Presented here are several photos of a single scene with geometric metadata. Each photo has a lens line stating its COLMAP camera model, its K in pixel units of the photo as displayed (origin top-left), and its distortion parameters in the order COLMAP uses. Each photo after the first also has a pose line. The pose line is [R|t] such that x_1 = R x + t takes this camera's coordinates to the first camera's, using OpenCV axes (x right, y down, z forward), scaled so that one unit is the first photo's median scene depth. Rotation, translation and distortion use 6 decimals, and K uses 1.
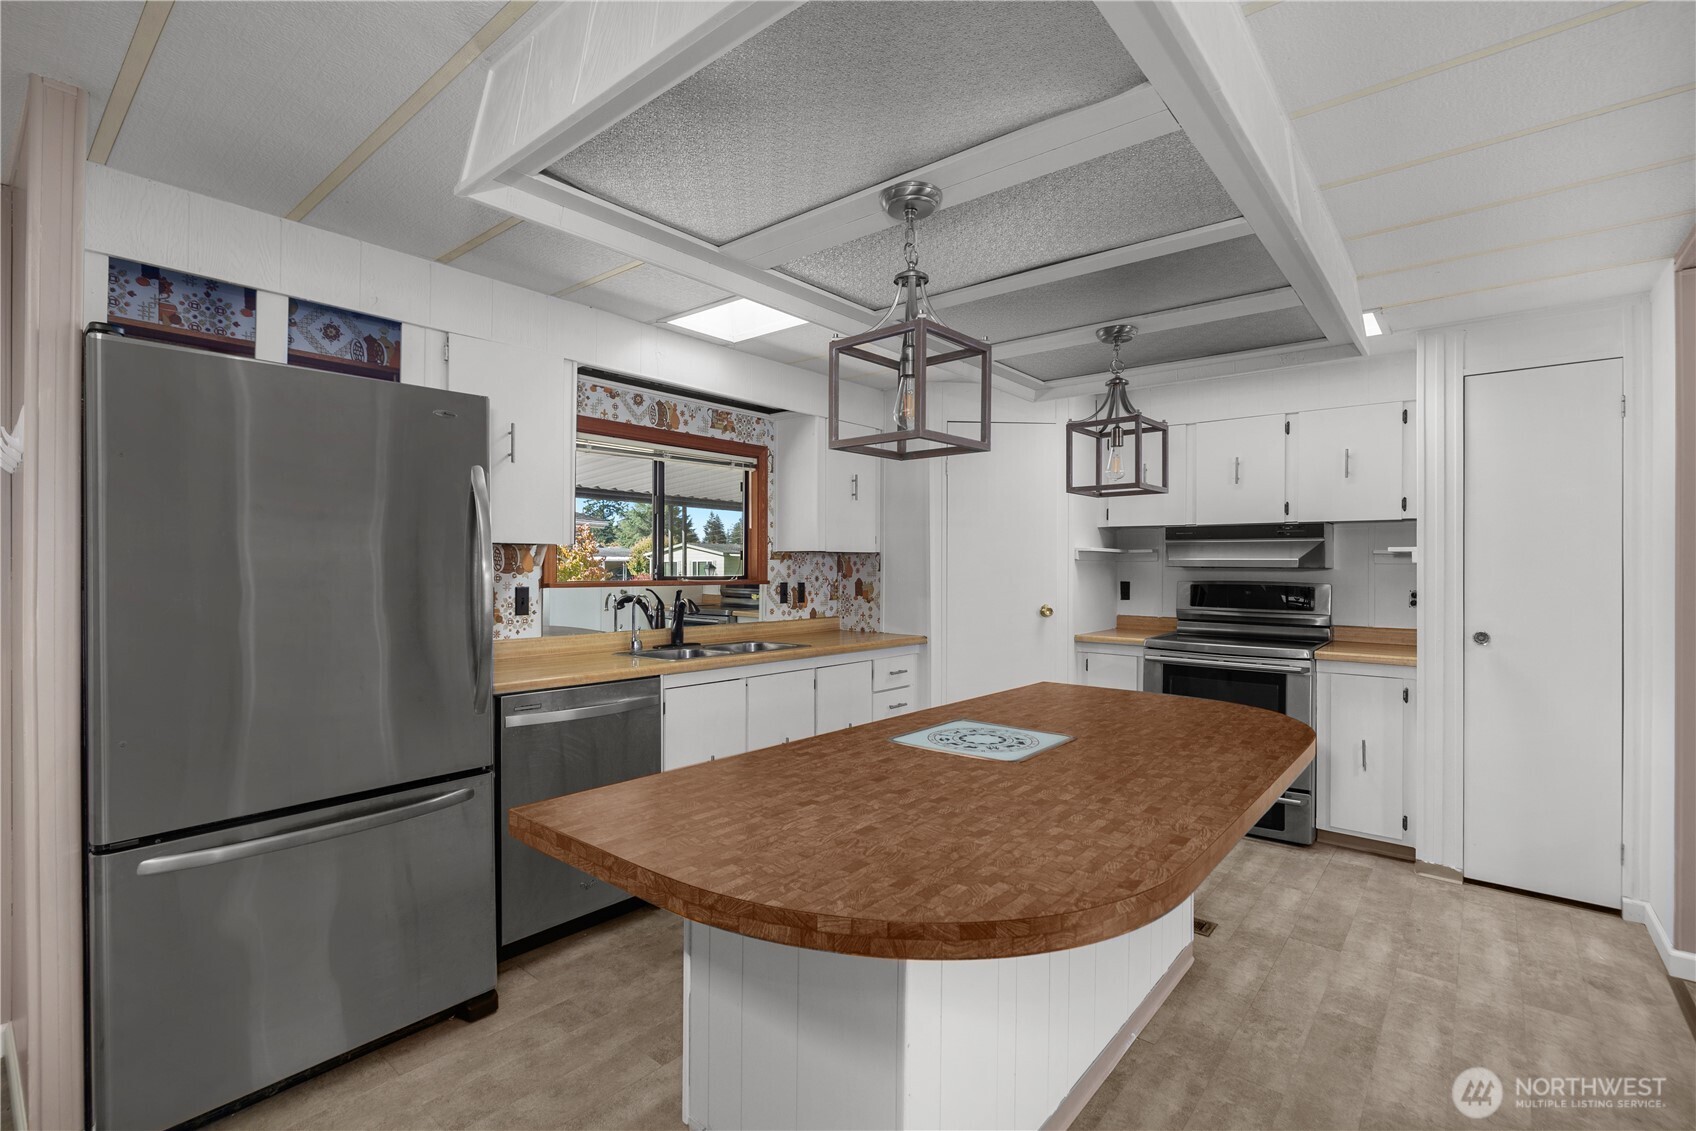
lens RADIAL K [[762.7, 0, 860.4], [0, 762.7, 561.8], [0, 0, 1]] dist [0.000295, -0.000081]
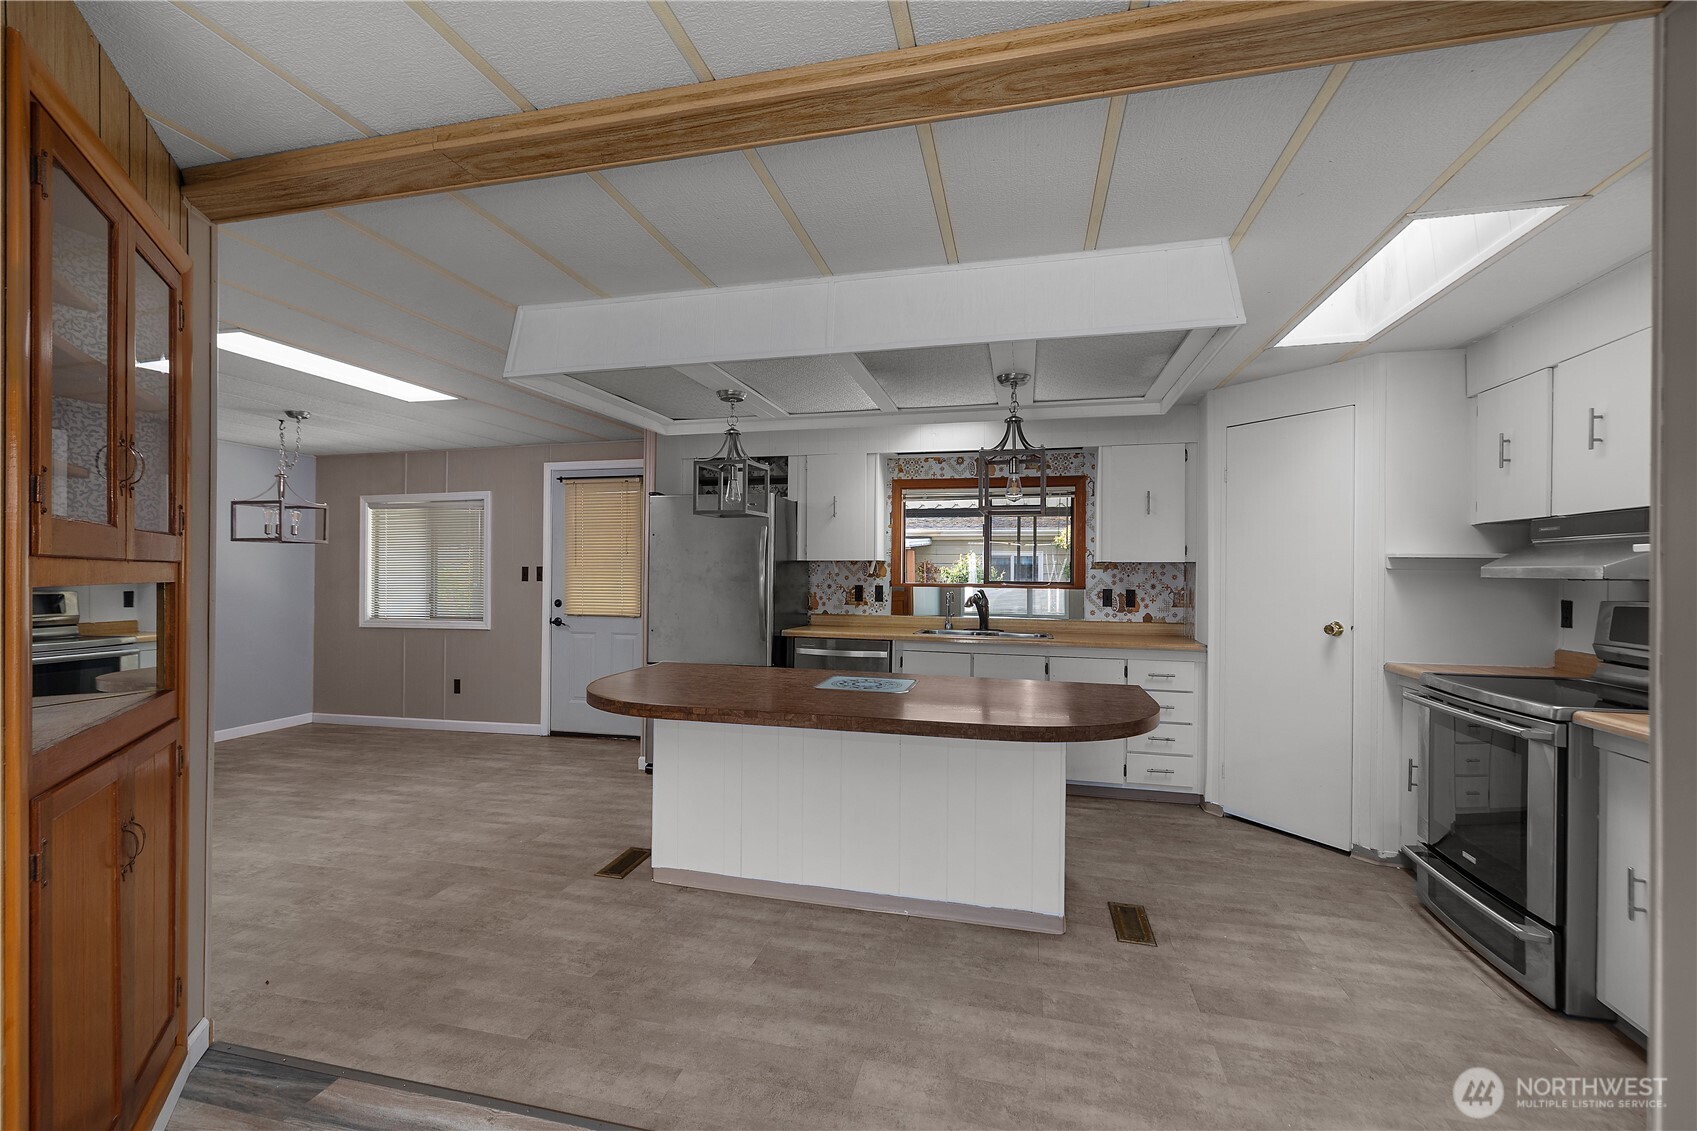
lens RADIAL K [[725.3, 0, 833.9], [0, 725.3, 567.4], [0, 0, 1]] dist [0.001821, 0.001462]
pose [[0.425176, -0.004428, -0.905100, 0.810396], [-0.000423, 0.999987, -0.005091, 0.000330], [0.905111, 0.002548, 0.425168, 0.171754]]
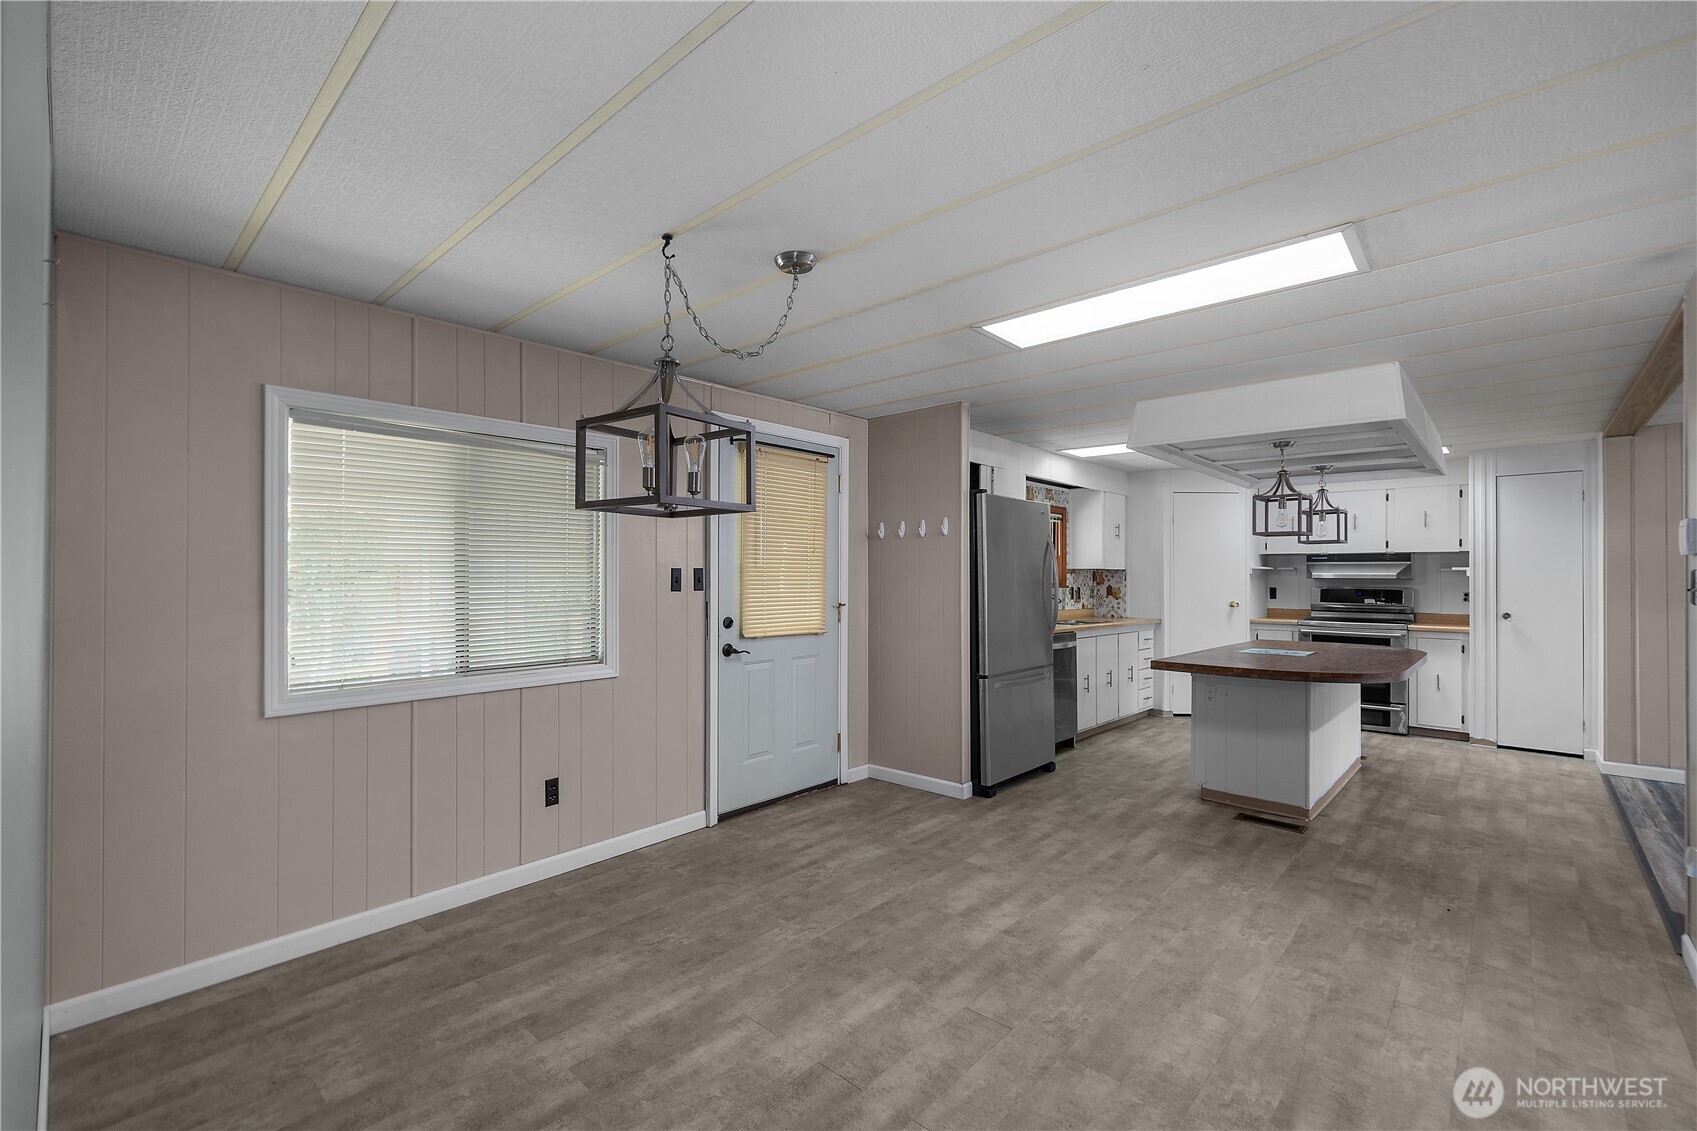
lens RADIAL K [[725.3, 0, 849.6], [0, 725.3, 567.3], [0, 0, 1]] dist [0.001821, 0.001462]
pose [[0.998365, 0.001426, -0.057142, -0.560777], [-0.001959, 0.999955, -0.009271, -0.001187], [0.057126, 0.009368, 0.998323, -0.706393]]
